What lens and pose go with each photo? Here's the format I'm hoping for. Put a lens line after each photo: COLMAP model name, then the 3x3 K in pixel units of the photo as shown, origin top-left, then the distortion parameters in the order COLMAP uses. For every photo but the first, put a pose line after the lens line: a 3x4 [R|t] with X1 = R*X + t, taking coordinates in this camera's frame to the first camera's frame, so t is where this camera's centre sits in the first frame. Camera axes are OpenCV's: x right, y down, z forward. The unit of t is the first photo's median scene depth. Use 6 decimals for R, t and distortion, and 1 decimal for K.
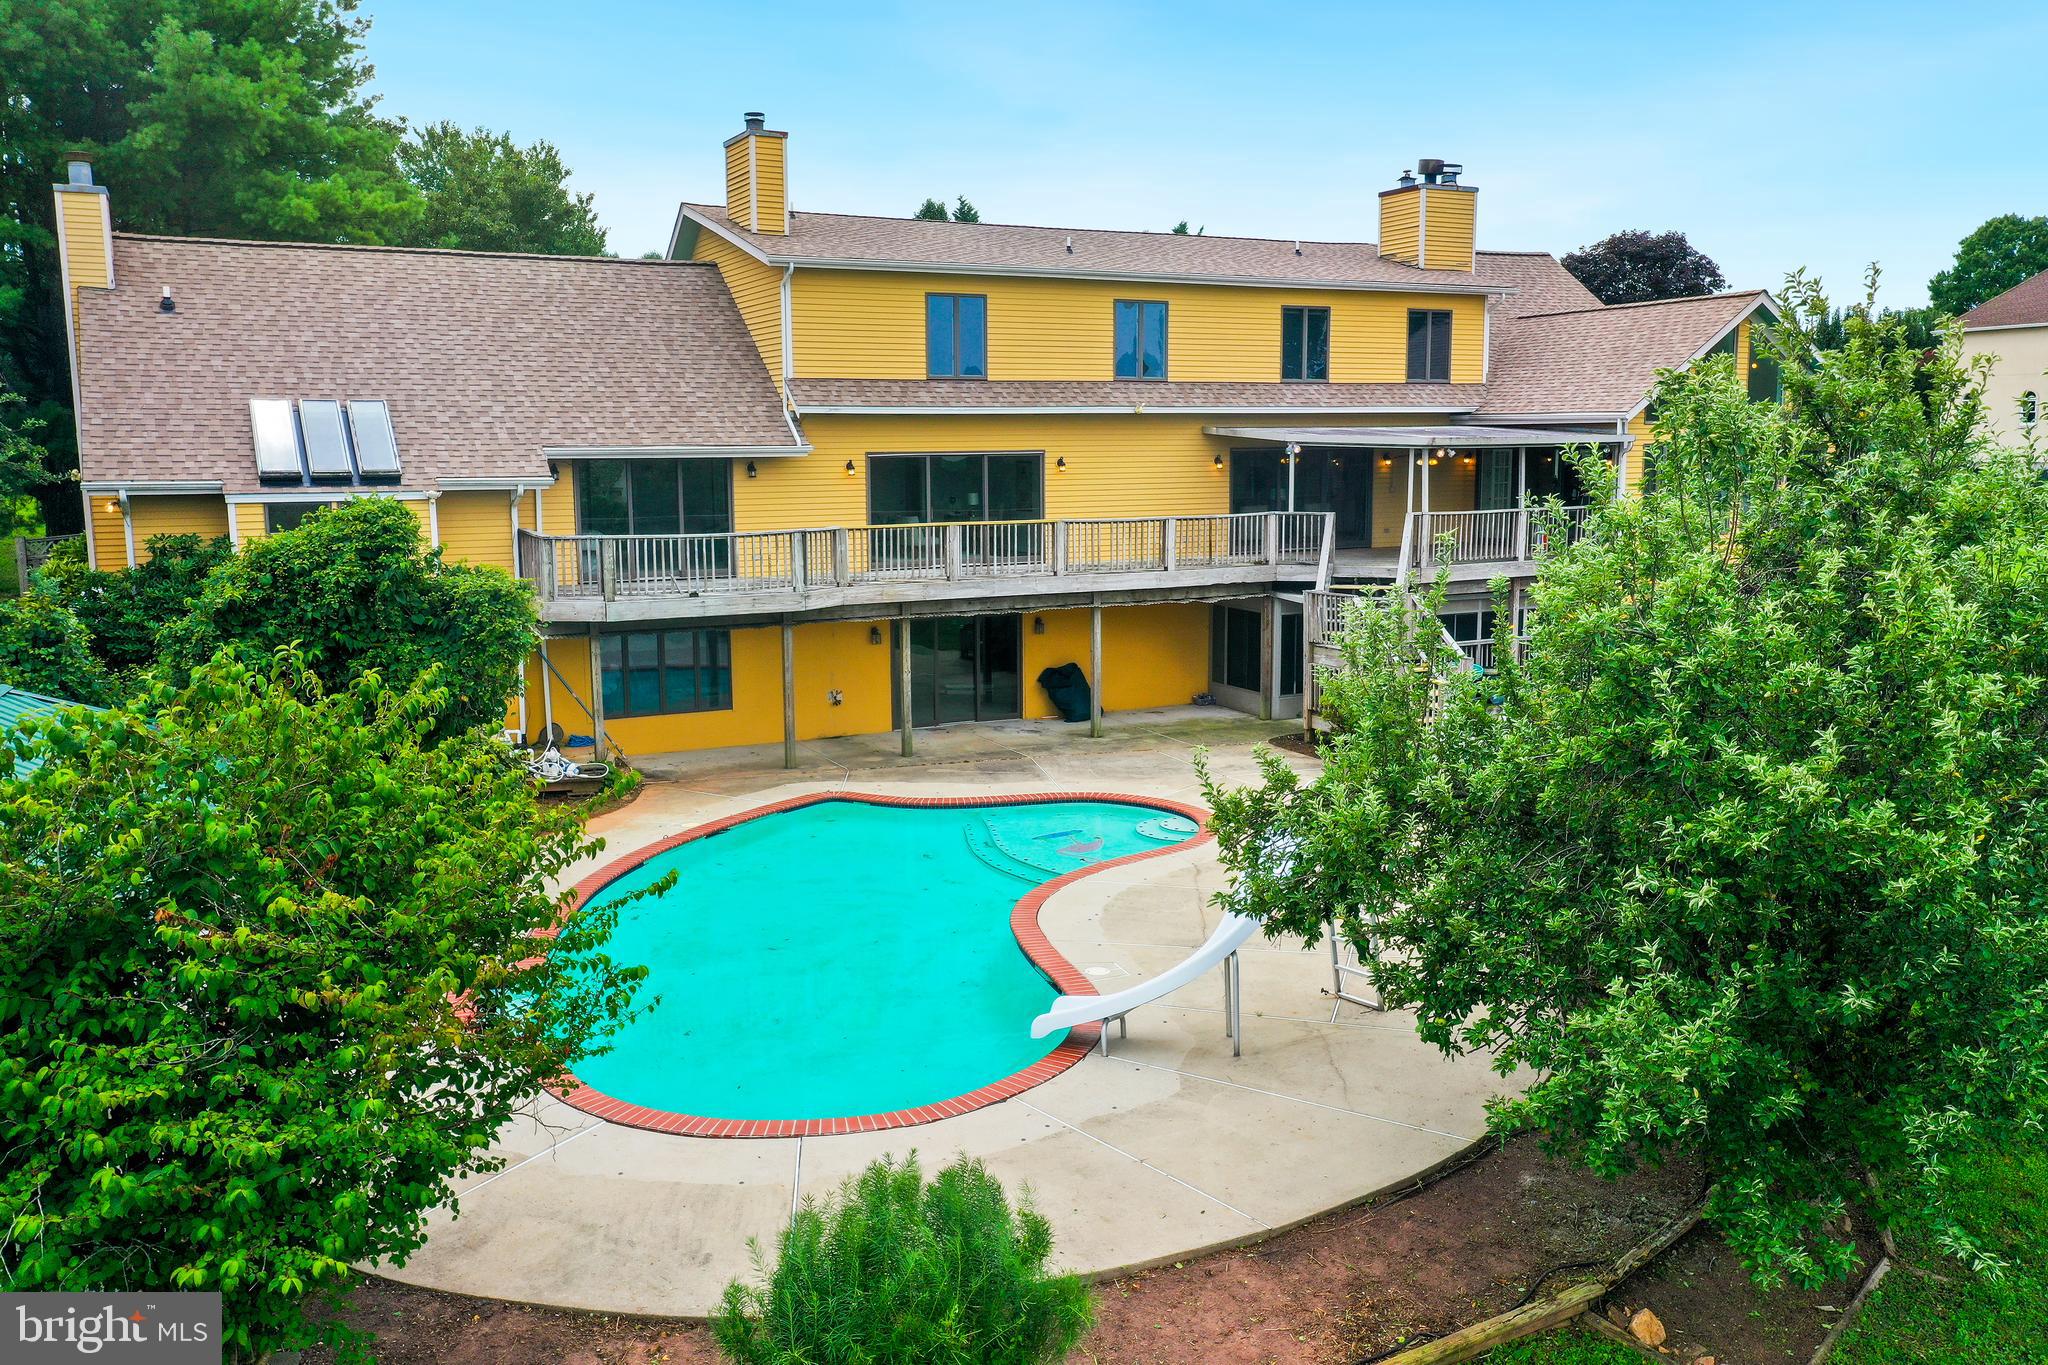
lens RADIAL K [[1630.3, 0, 1046.1], [0, 1630.3, 664.1], [0, 0, 1]] dist [0.015368, 0.001599]
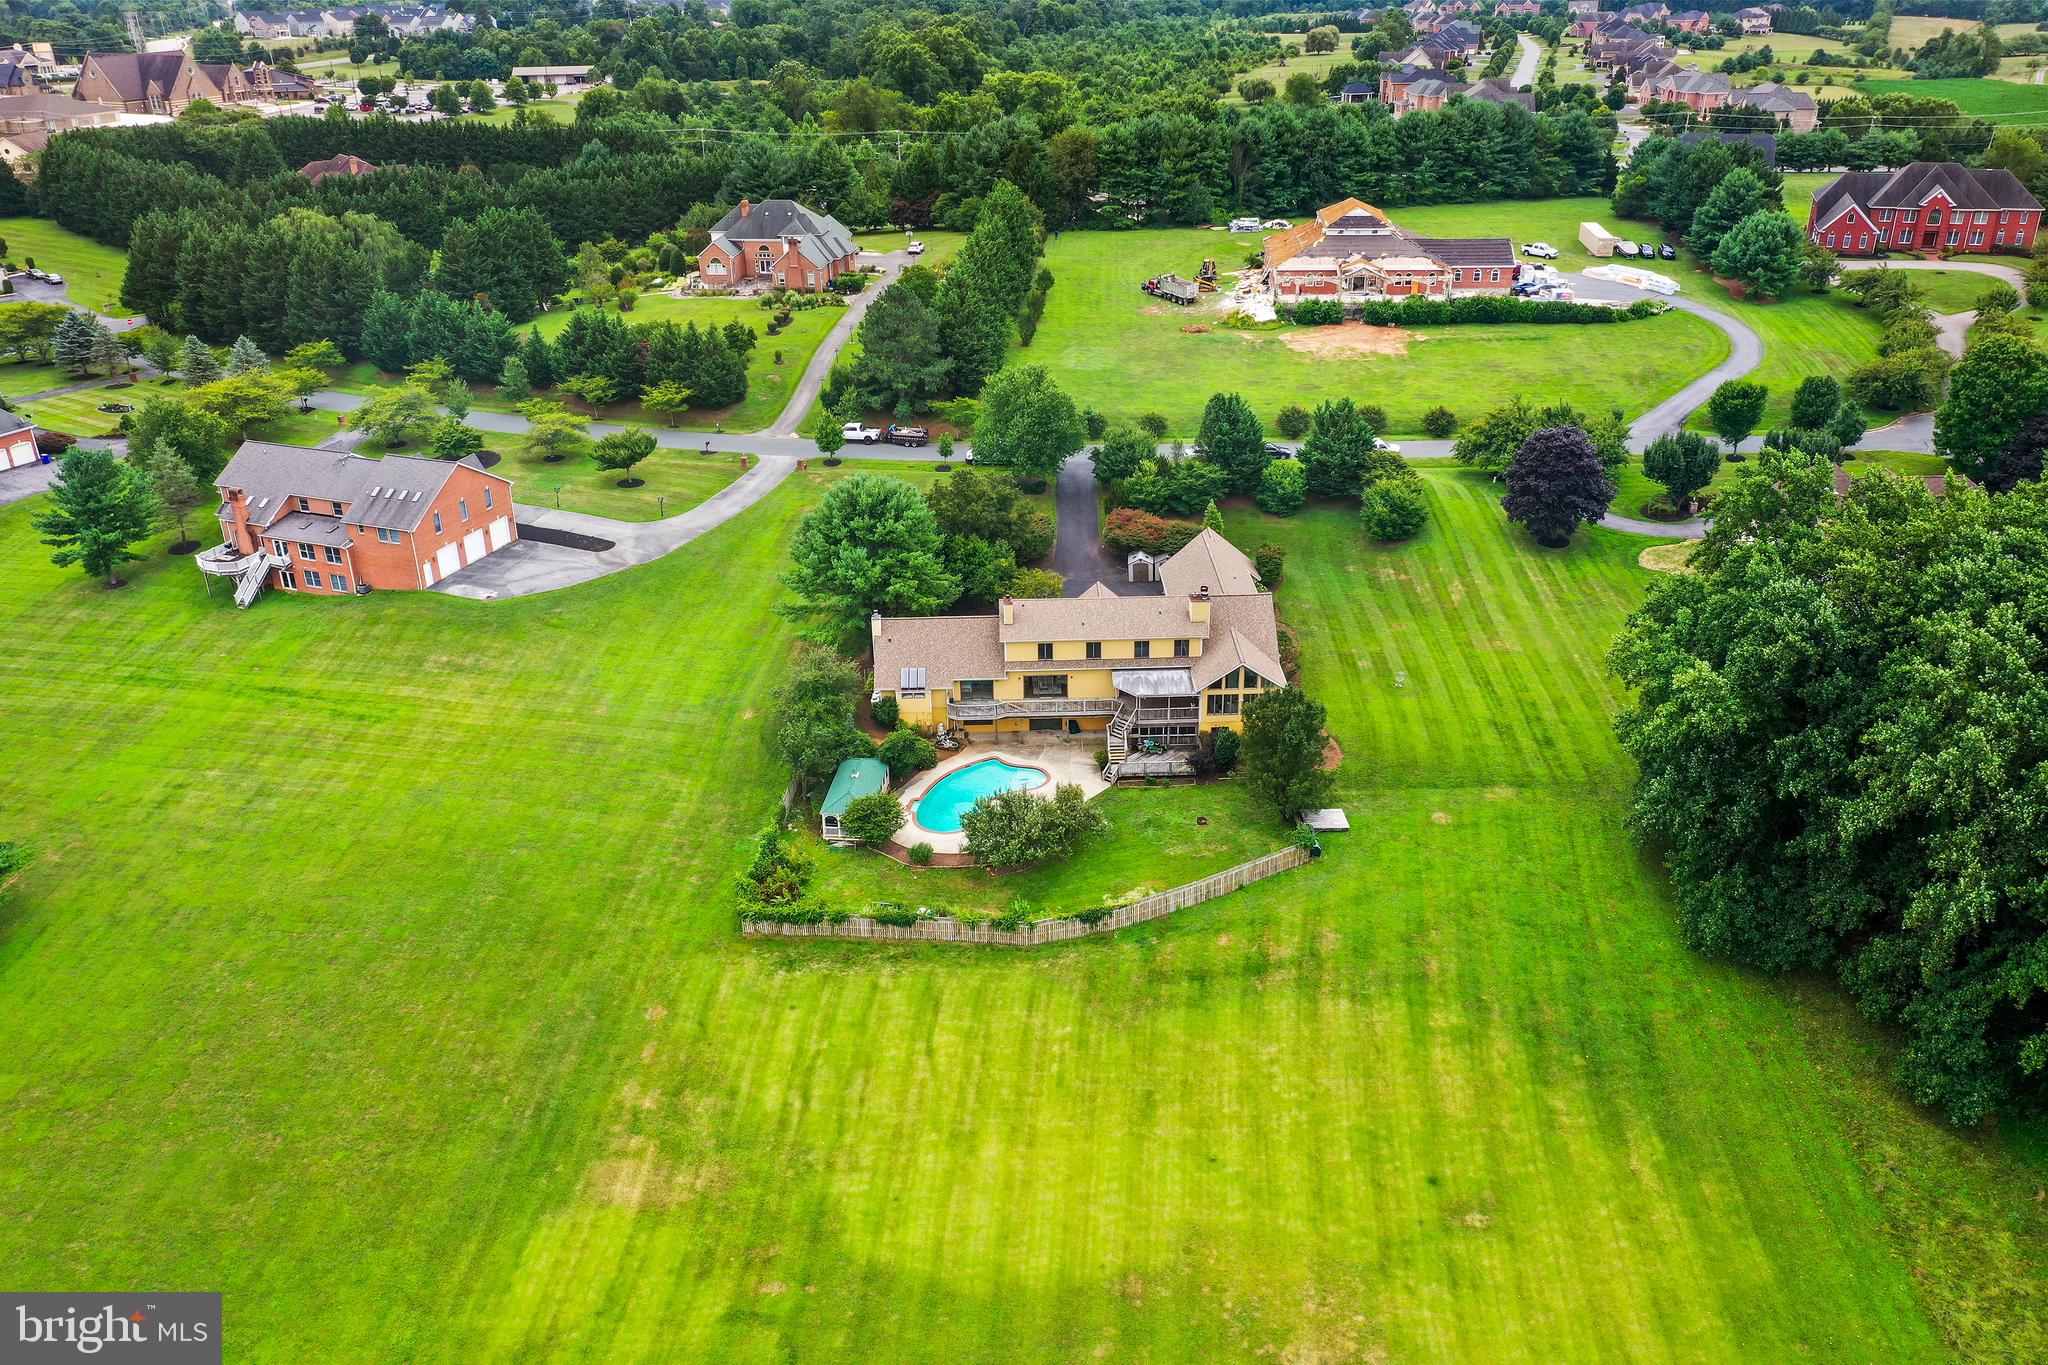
lens RADIAL K [[1630.3, 0, 1022.2], [0, 1630.3, 682.7], [0, 0, 1]] dist [0.015368, 0.001599]
pose [[0.889074, 0.179099, -0.421272, 1.825731], [-0.041093, 0.947796, 0.316220, -1.567042], [0.455915, -0.263831, 0.850020, -2.896032]]
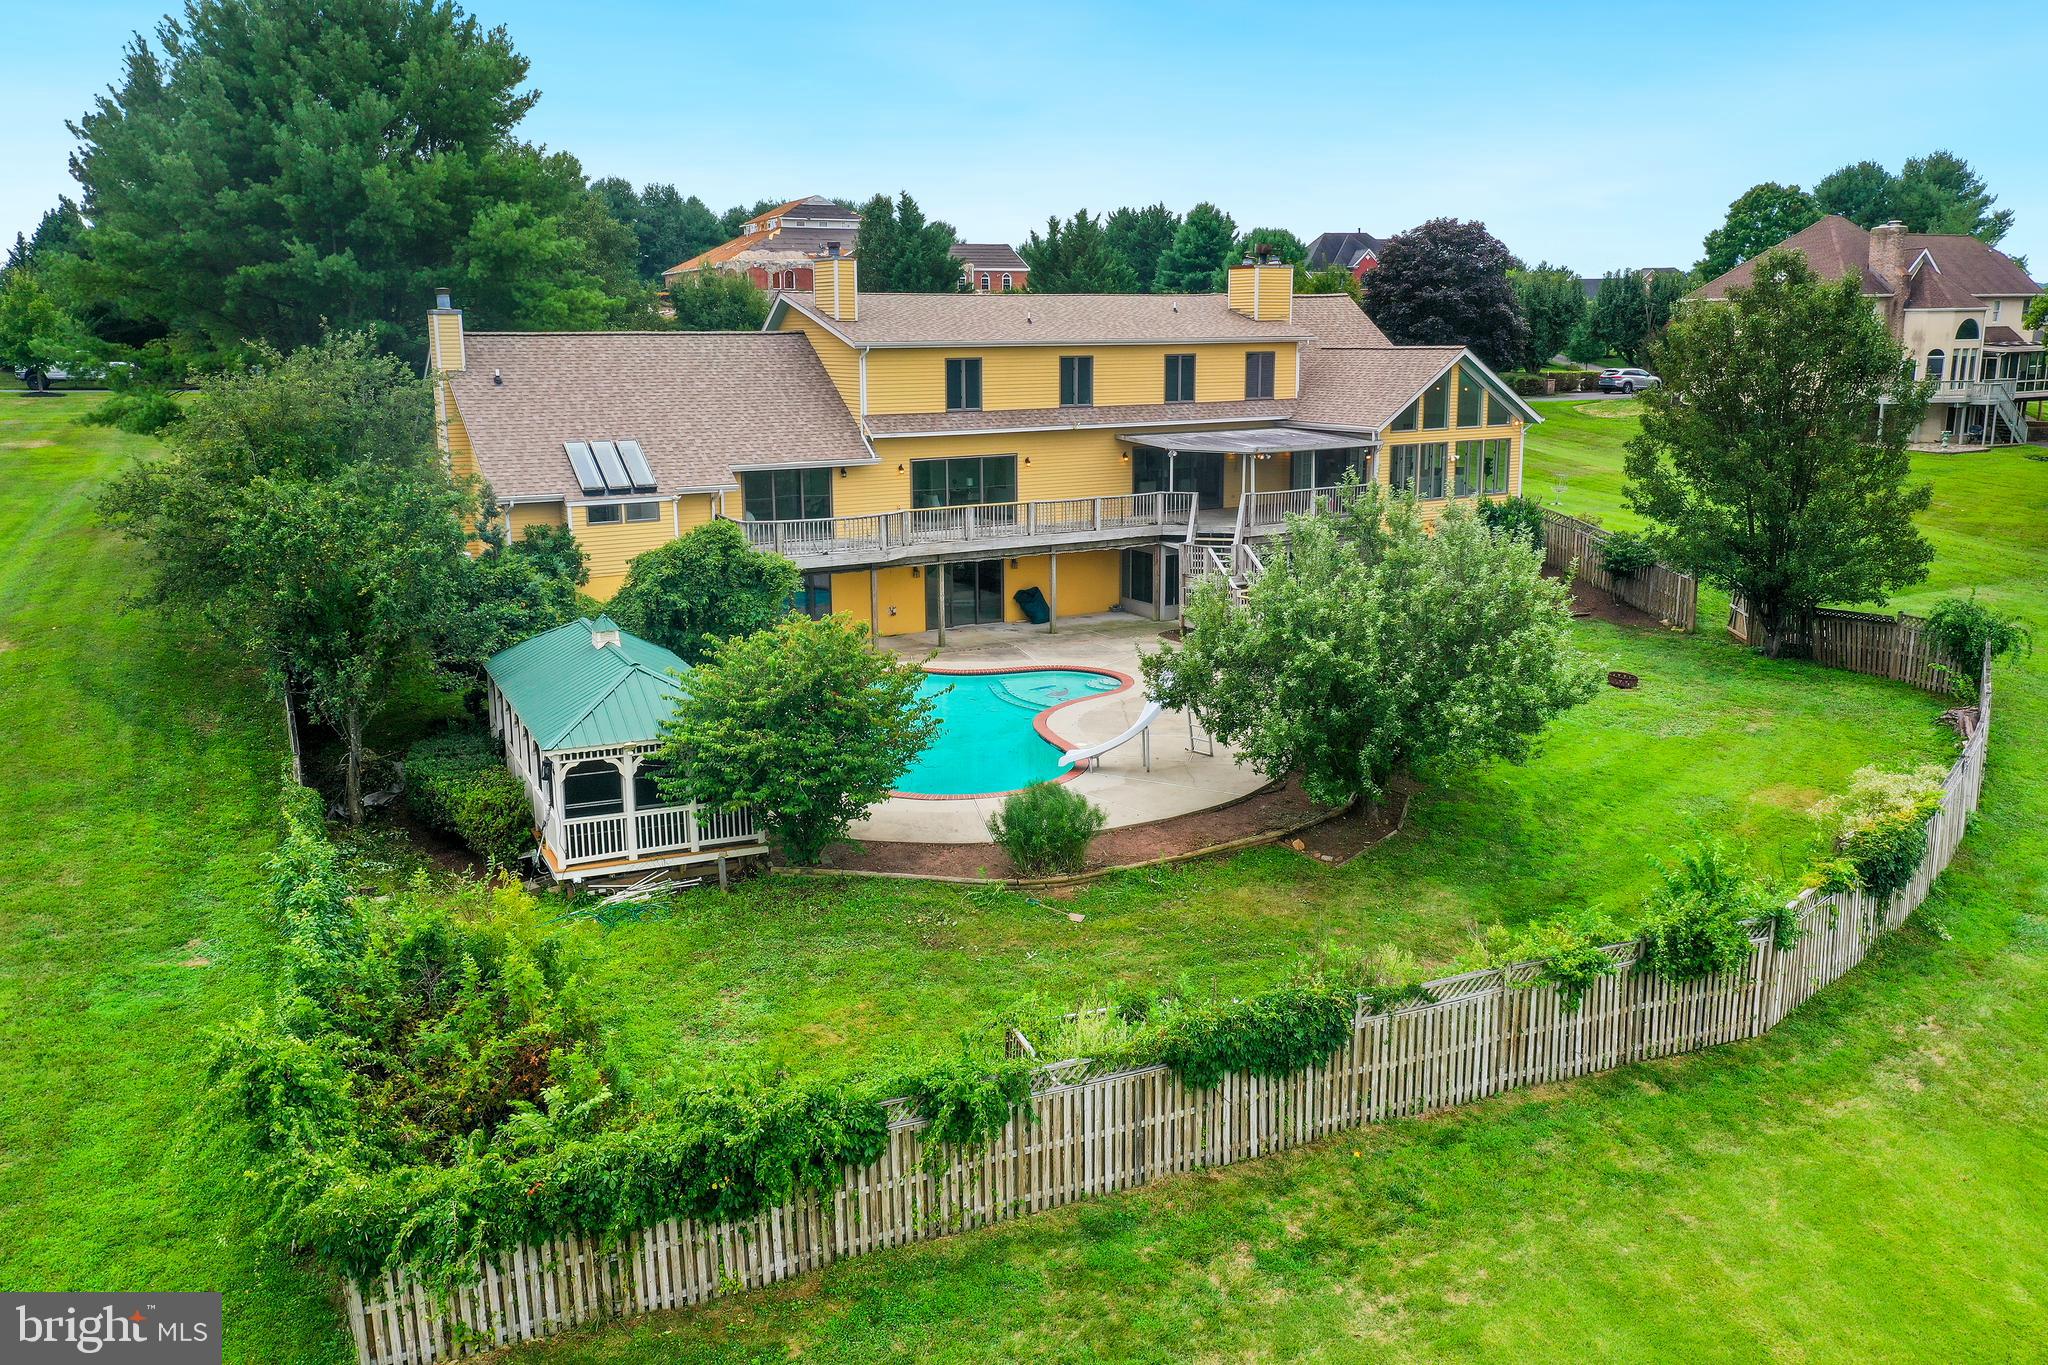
lens RADIAL K [[1600.7, 0, 1040.3], [0, 1600.7, 676.6], [0, 0, 1]] dist [0.013082, 0.003950]
pose [[0.997751, -0.014776, 0.065380, -0.089808], [0.009924, 0.997215, 0.073920, -0.031345], [-0.066290, -0.073105, 0.995119, -0.610824]]
